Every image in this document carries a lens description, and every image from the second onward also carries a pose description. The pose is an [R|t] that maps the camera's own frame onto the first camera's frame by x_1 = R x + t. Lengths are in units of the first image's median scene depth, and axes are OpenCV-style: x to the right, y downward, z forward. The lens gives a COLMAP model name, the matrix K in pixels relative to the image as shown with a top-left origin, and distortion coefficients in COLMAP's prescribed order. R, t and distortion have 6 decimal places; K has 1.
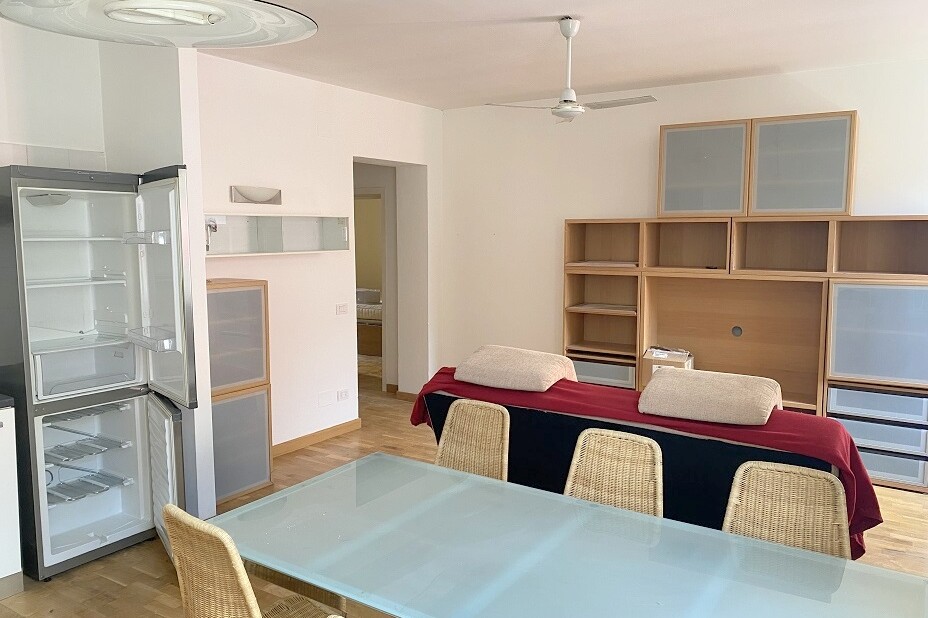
lens RADIAL K [[701.0, 0, 466.5], [0, 701.0, 310.5], [0, 0, 1]] dist [0.057382, -0.071037]
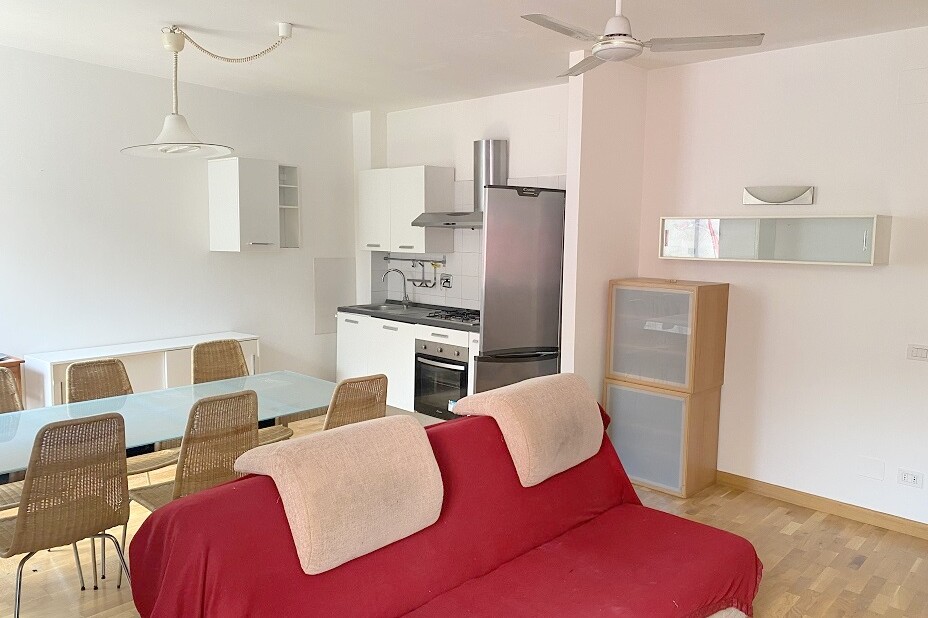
lens RADIAL K [[701.0, 0, 466.5], [0, 701.0, 310.5], [0, 0, 1]] dist [0.057382, -0.071037]
pose [[-0.171366, 0.105571, -0.979535, 0.894479], [-0.129515, 0.983200, 0.128624, -0.116490], [0.976657, 0.148907, -0.154814, 1.073548]]
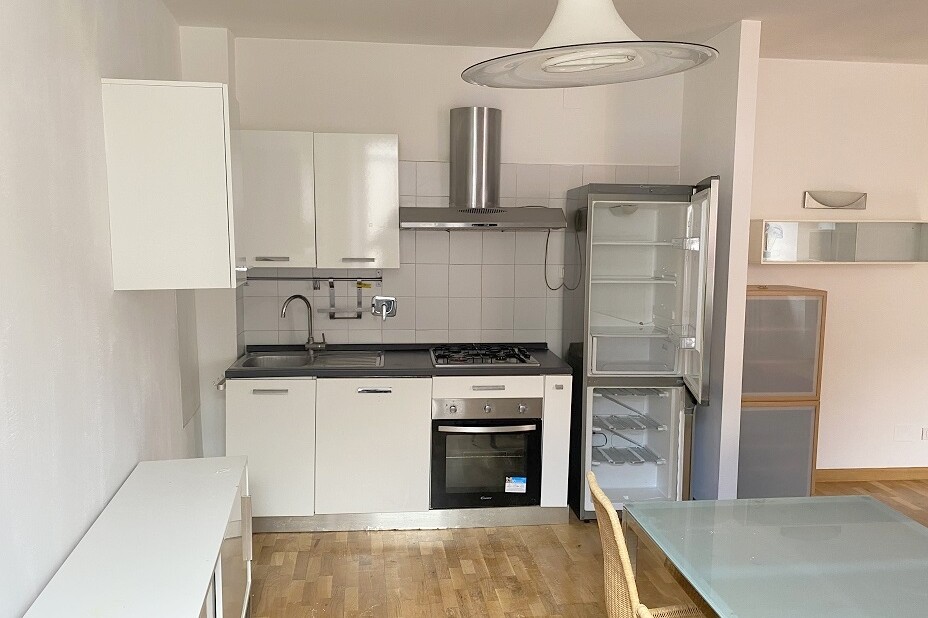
lens RADIAL K [[701.0, 0, 466.5], [0, 701.0, 310.5], [0, 0, 1]] dist [0.057382, -0.071037]
pose [[0.649671, 0.095865, -0.754147, 0.142872], [-0.099313, 0.994218, 0.040828, -0.009428], [0.753701, 0.048372, 0.655435, 0.029031]]
